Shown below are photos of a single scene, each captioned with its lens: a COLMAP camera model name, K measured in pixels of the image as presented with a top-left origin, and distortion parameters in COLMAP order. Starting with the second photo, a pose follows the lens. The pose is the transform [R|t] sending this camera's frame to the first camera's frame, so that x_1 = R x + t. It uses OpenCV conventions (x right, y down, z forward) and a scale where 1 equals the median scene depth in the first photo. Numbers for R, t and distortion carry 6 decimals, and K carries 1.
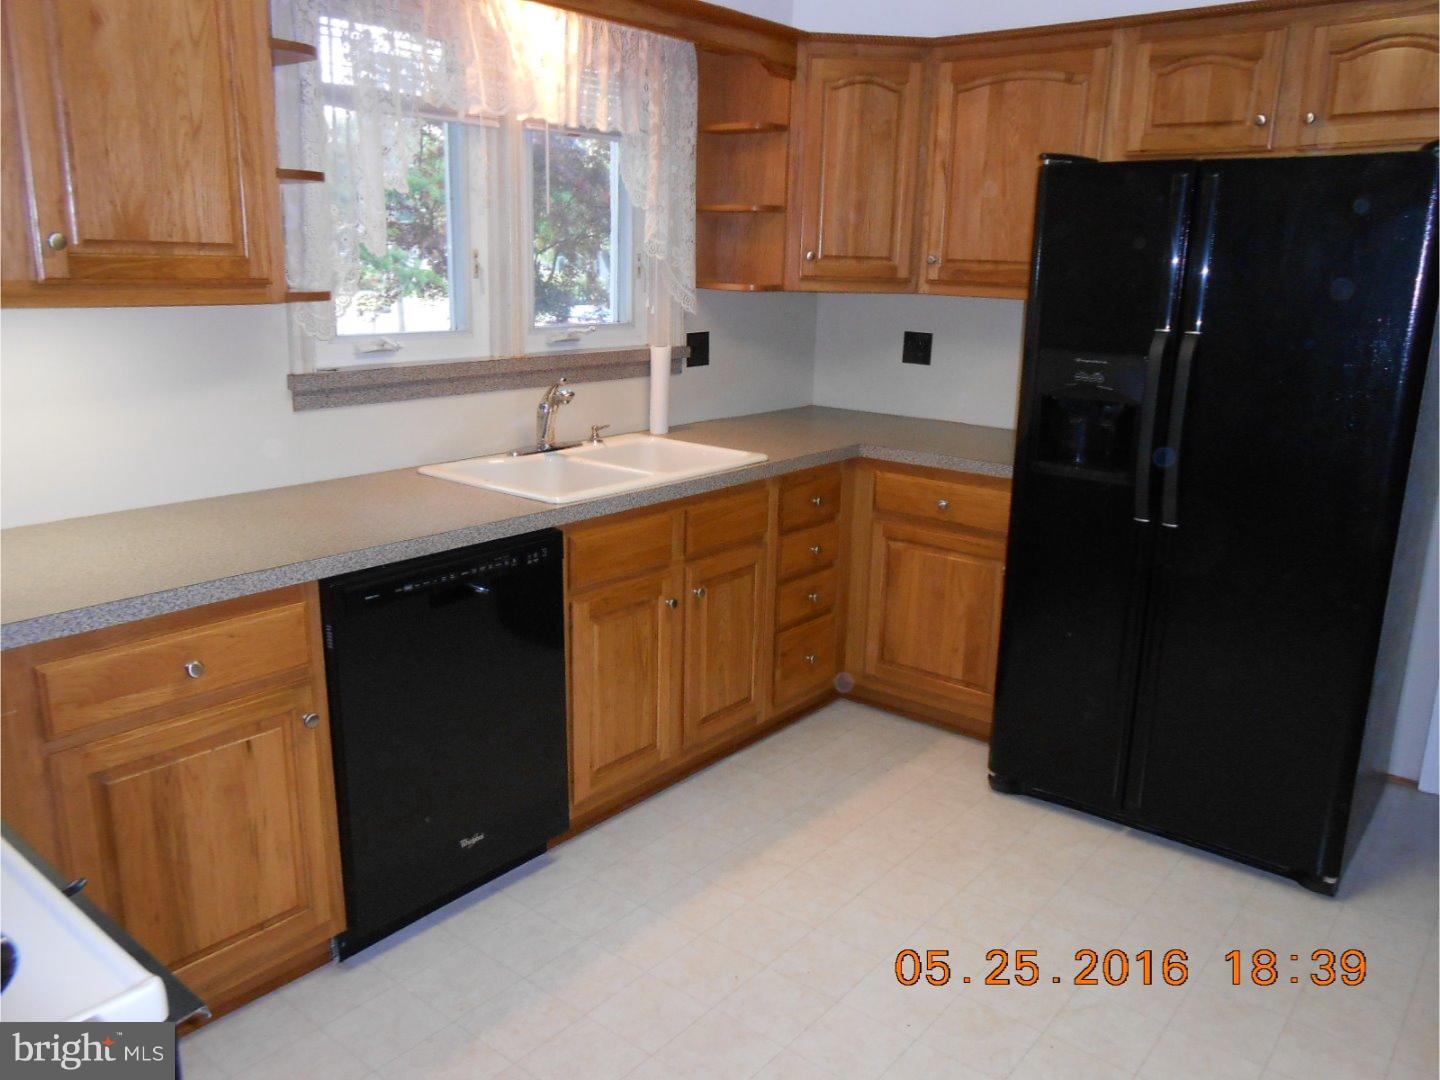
lens RADIAL K [[1115.8, 0, 729.7], [0, 1115.8, 538.0], [0, 0, 1]] dist [-0.012580, 0.015901]
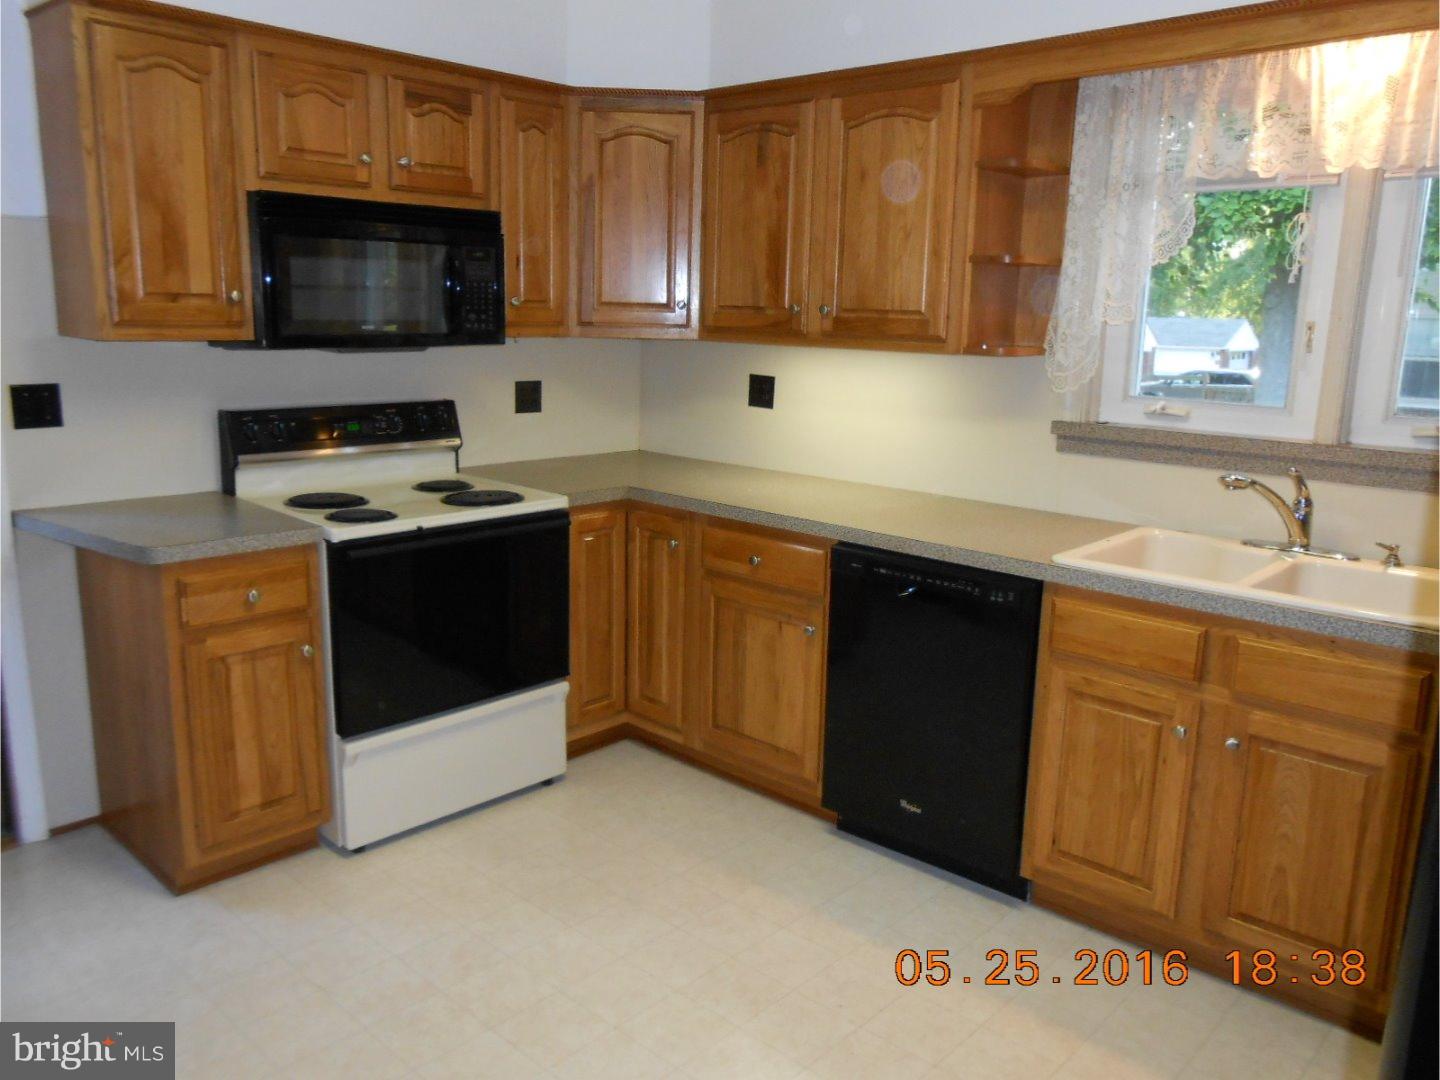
lens RADIAL K [[1115.8, 0, 730.4], [0, 1115.8, 541.3], [0, 0, 1]] dist [-0.012580, 0.015901]
pose [[-0.057084, 0.181914, -0.981656, 0.893166], [-0.268932, 0.944113, 0.190596, -0.168864], [0.961466, 0.274879, -0.004971, 0.750300]]
